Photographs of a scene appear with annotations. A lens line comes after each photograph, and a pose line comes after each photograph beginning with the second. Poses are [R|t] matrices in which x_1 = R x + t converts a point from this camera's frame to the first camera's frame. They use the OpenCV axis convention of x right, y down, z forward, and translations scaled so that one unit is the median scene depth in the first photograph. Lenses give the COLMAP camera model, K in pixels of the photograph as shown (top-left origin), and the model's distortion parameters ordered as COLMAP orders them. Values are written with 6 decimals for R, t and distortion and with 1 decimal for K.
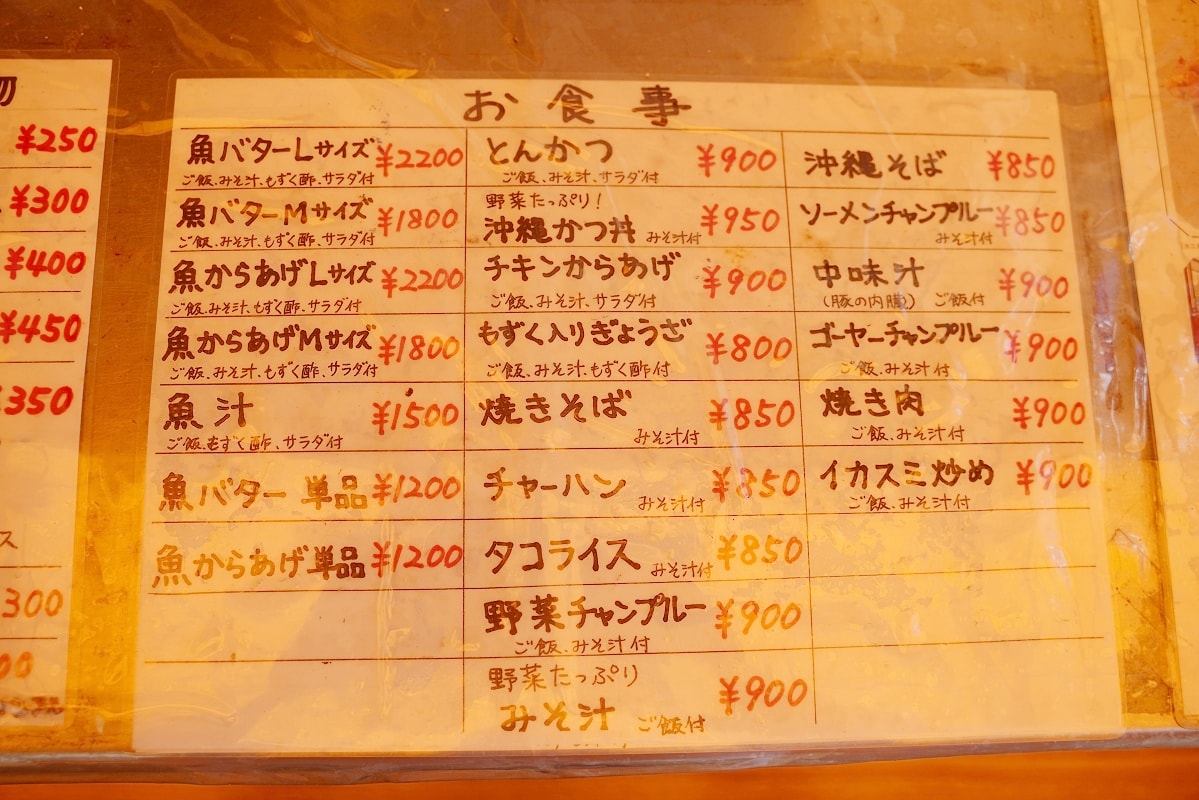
lens RADIAL K [[963.2, 0, 599.5], [0, 963.2, 400.0], [0, 0, 1]] dist [-0.106051, 0.076512]
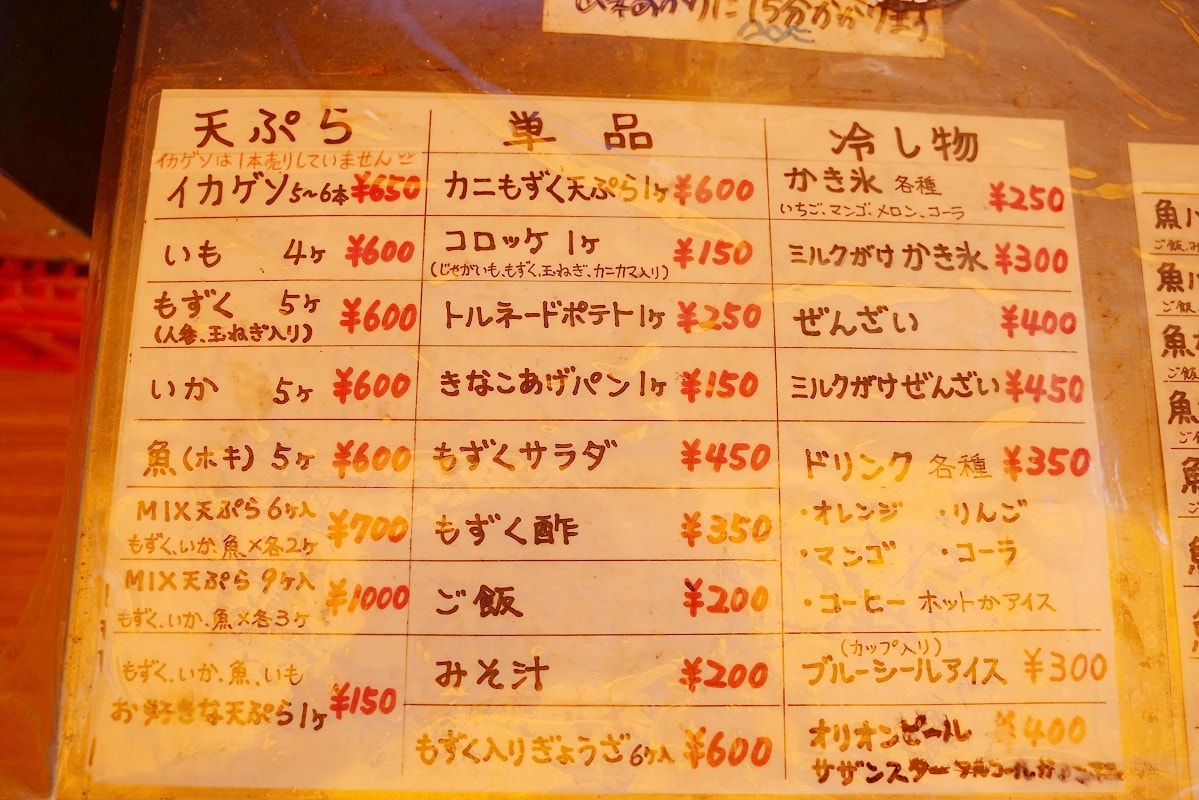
lens RADIAL K [[963.2, 0, 599.5], [0, 963.2, 400.0], [0, 0, 1]] dist [-0.106051, 0.076512]
pose [[0.999171, 0.025592, -0.031655, -1.017838], [-0.026377, 0.999349, -0.024615, -0.026276], [0.031004, 0.025430, 0.999196, -0.017666]]
